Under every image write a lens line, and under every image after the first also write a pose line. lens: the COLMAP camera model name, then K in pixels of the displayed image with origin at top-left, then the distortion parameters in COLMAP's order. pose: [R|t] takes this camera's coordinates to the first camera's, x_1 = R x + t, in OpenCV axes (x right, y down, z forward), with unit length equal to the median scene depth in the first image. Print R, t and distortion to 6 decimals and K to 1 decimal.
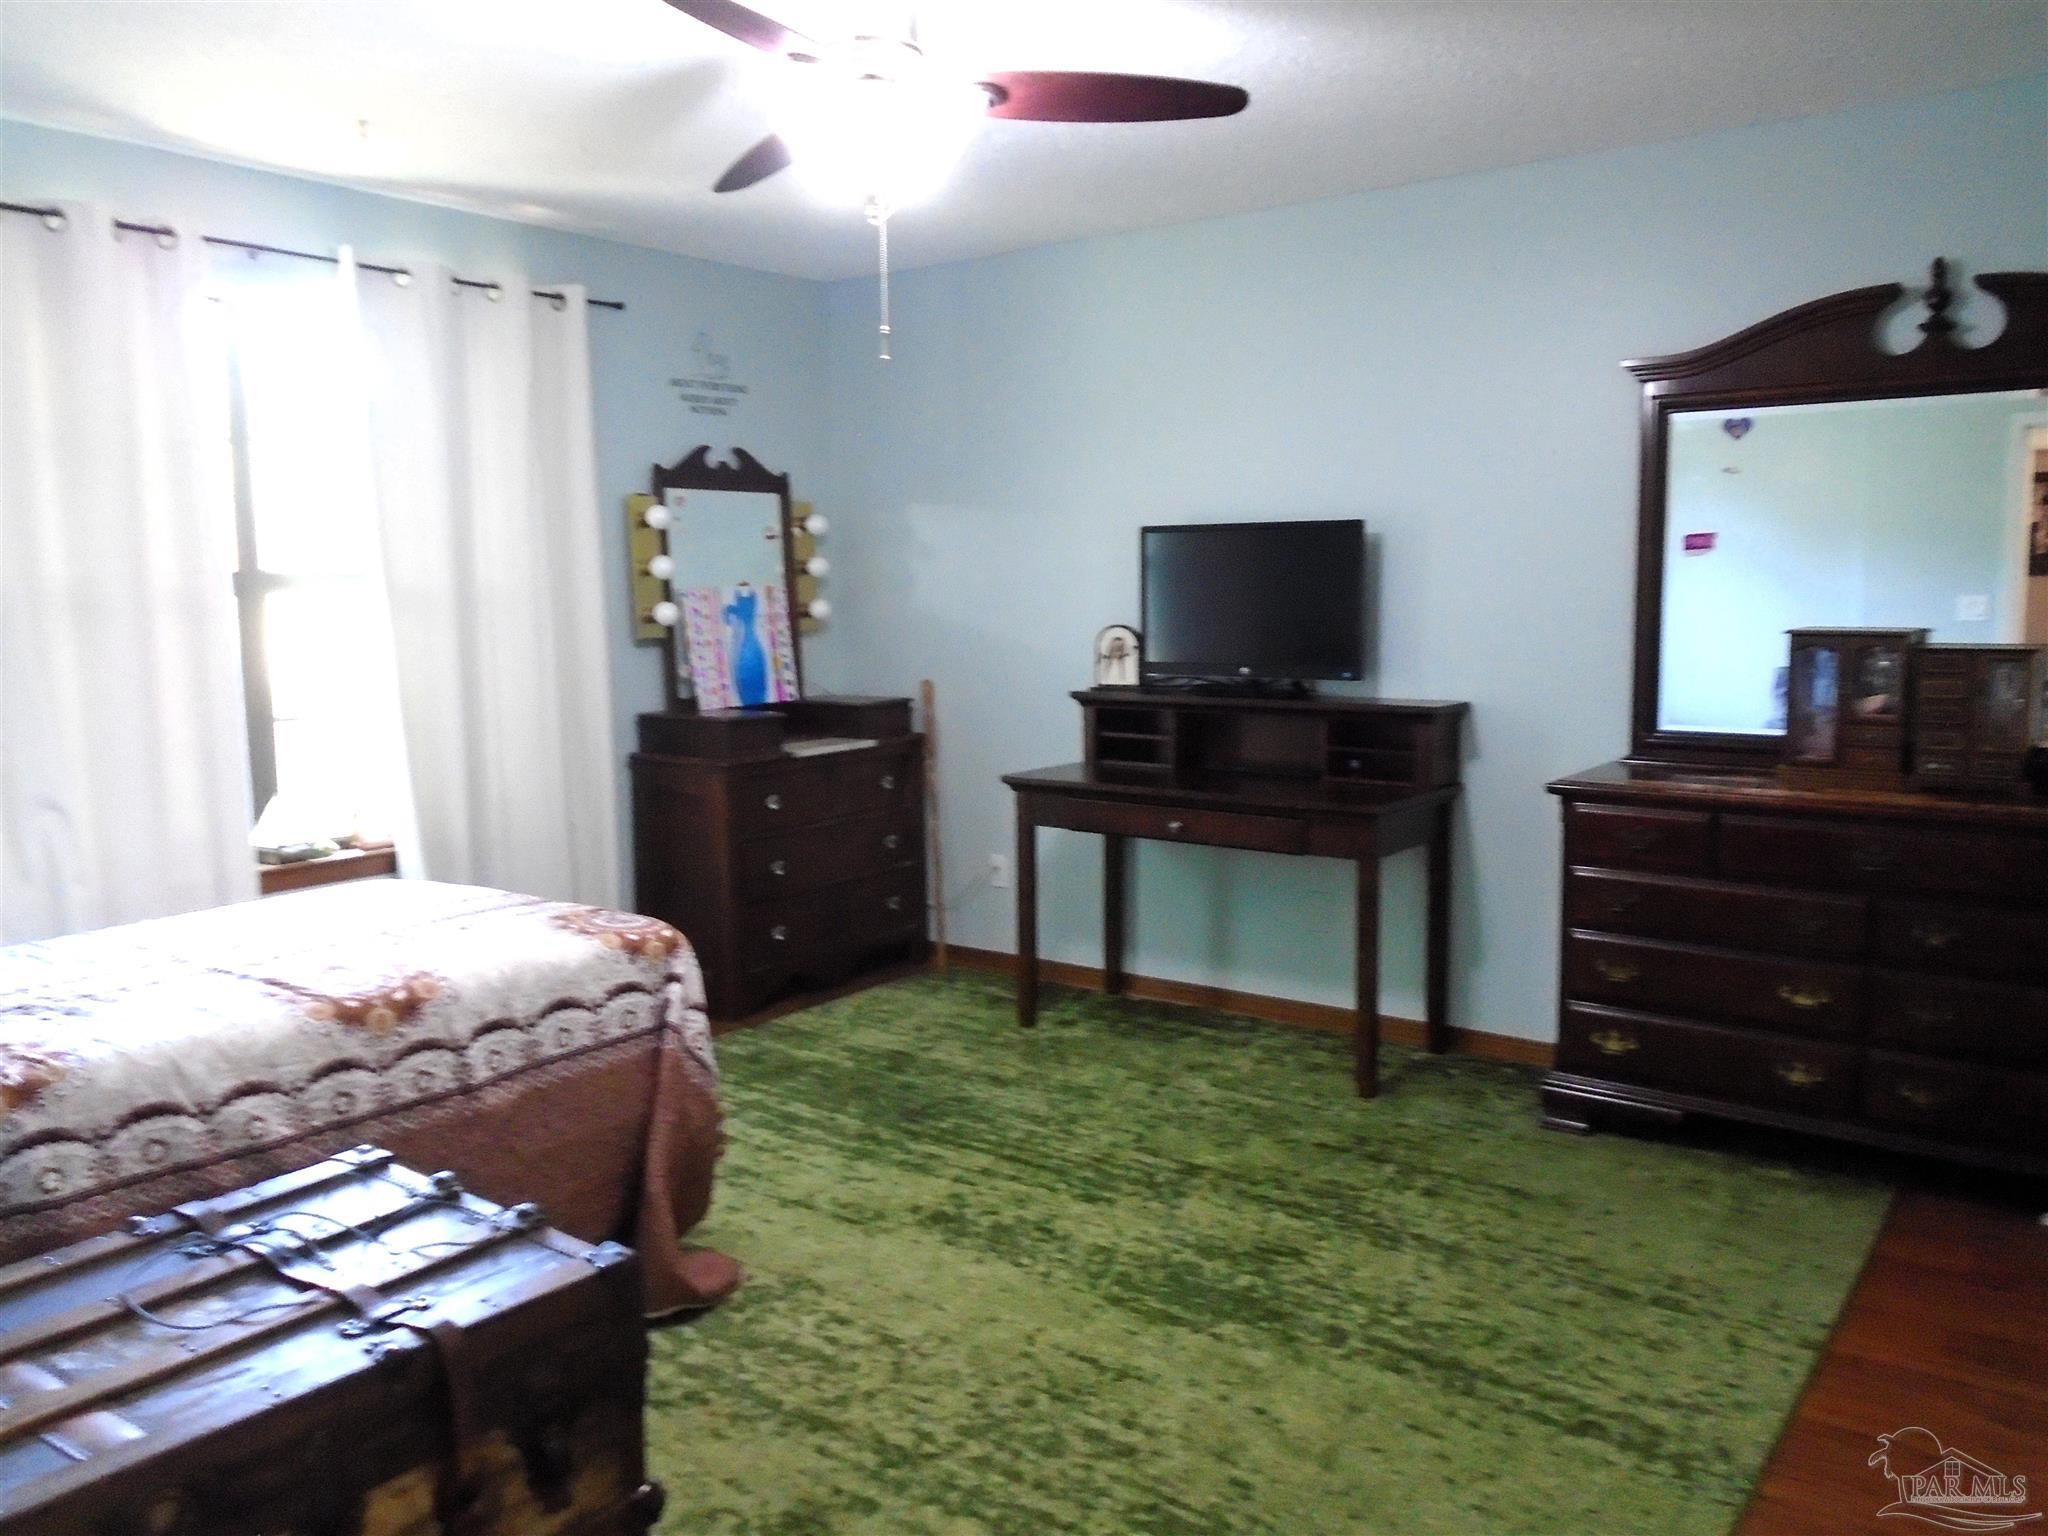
lens RADIAL K [[1602.0, 0, 1024.0], [0, 1602.0, 768.0], [0, 0, 1]] dist [0.001729, 0.006348]
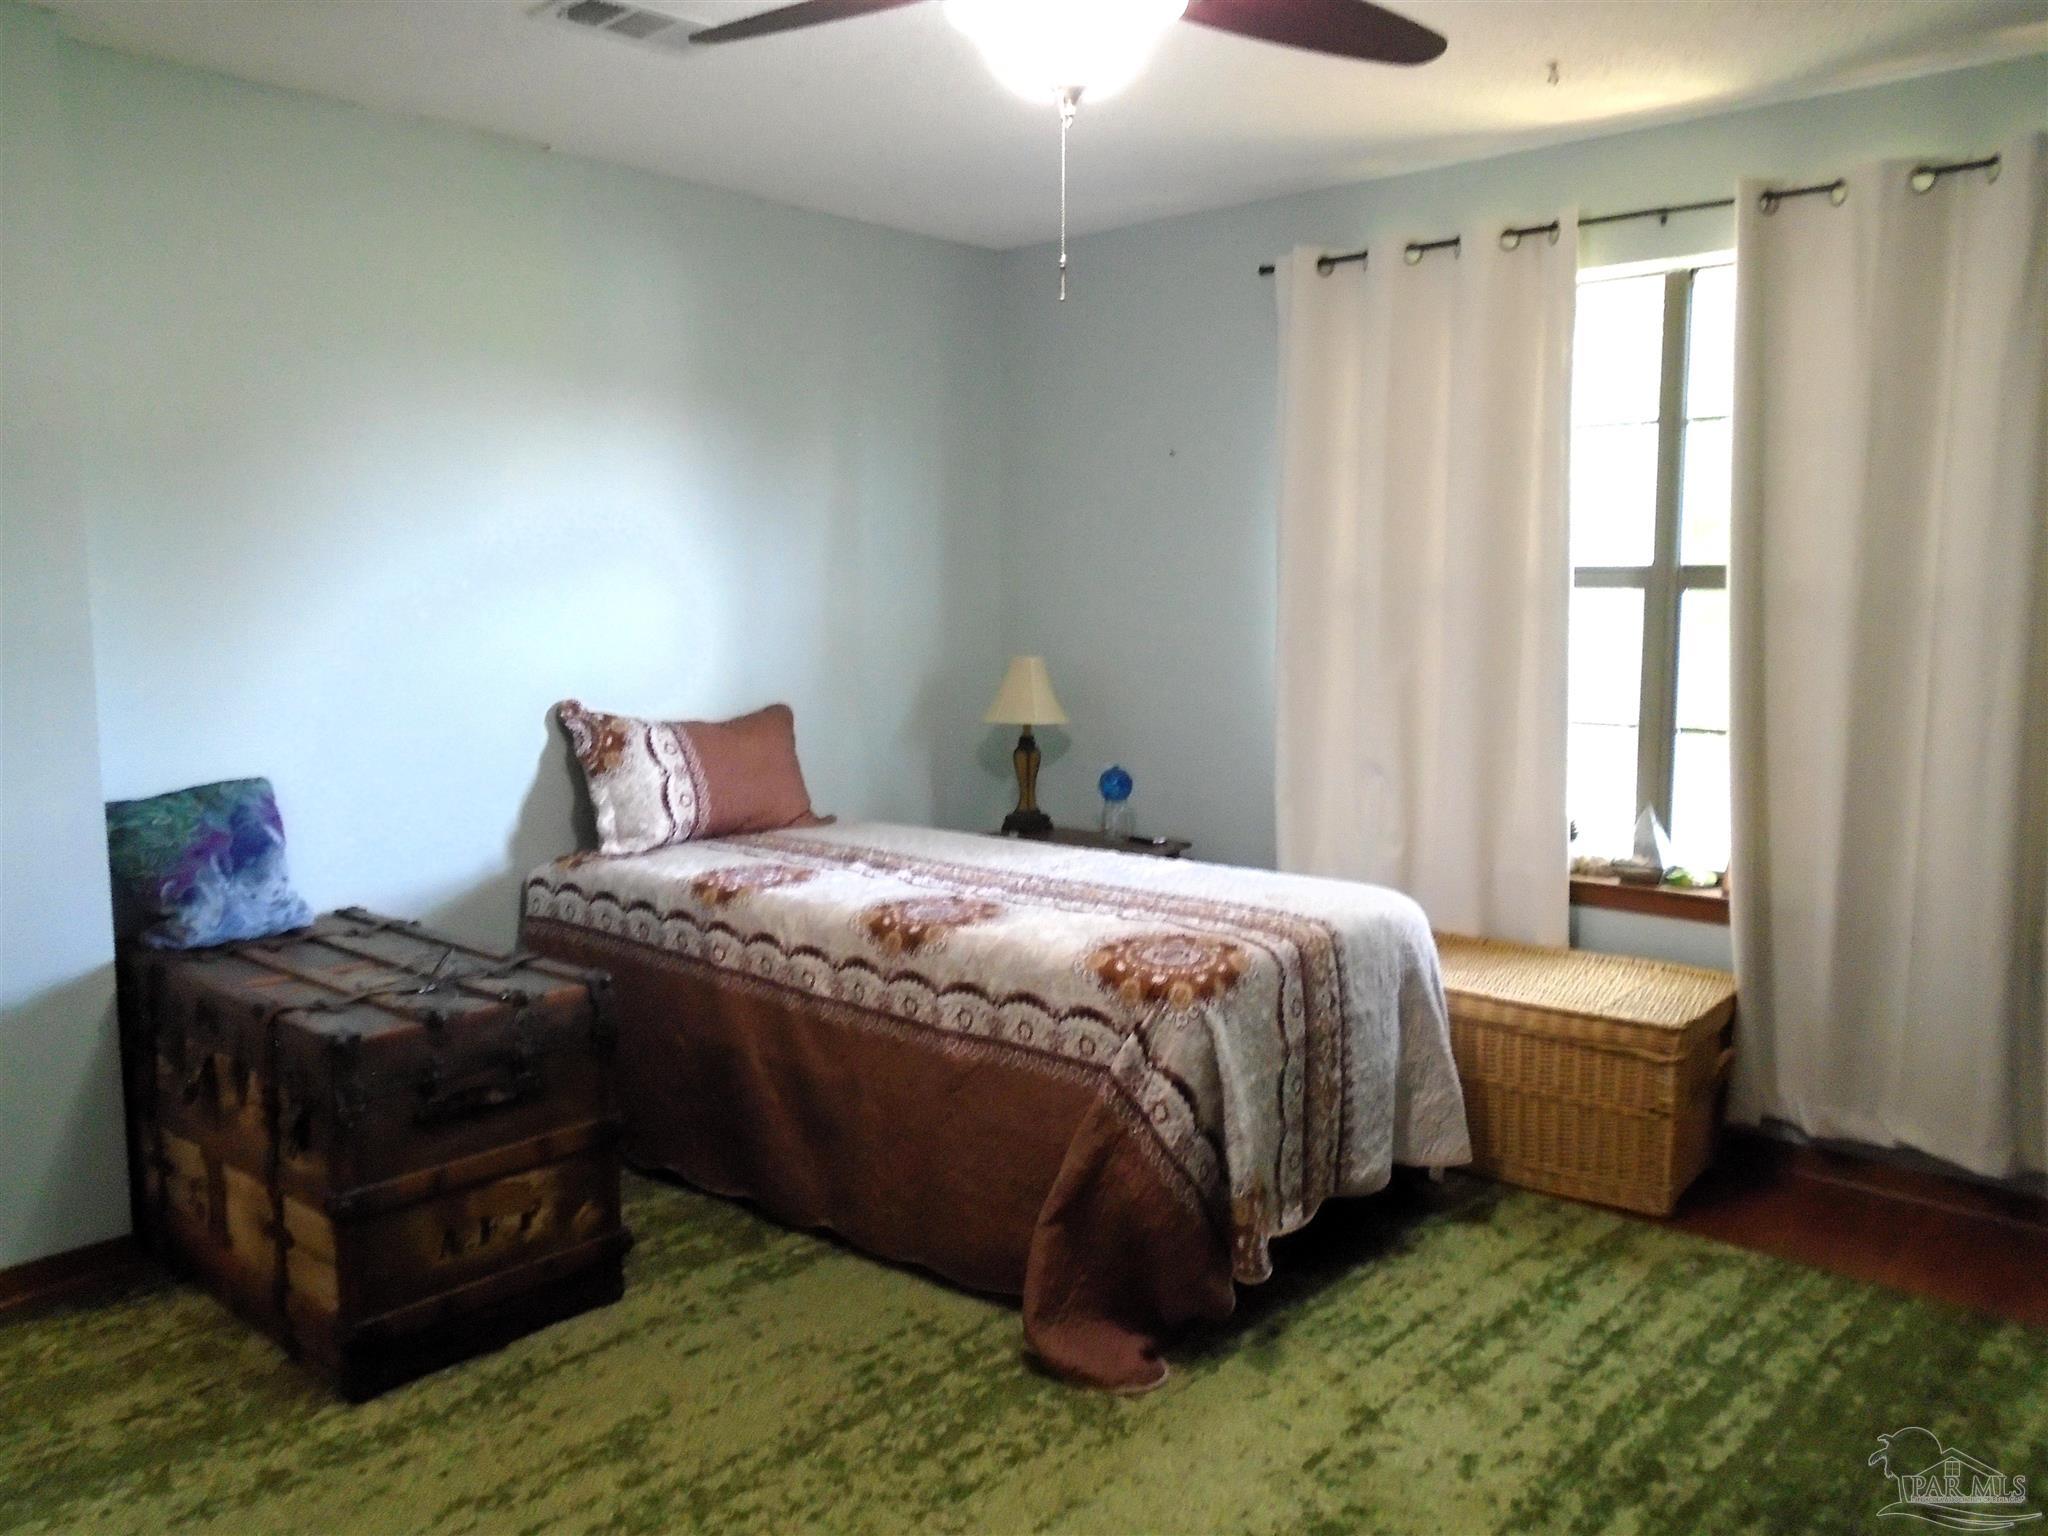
lens RADIAL K [[1602.0, 0, 1024.0], [0, 1602.0, 768.0], [0, 0, 1]] dist [0.001729, 0.006348]
pose [[-0.095164, 0.123696, -0.987747, 0.710570], [-0.112552, 0.984550, 0.134139, -0.134807], [0.989078, 0.123938, -0.079771, 1.077152]]
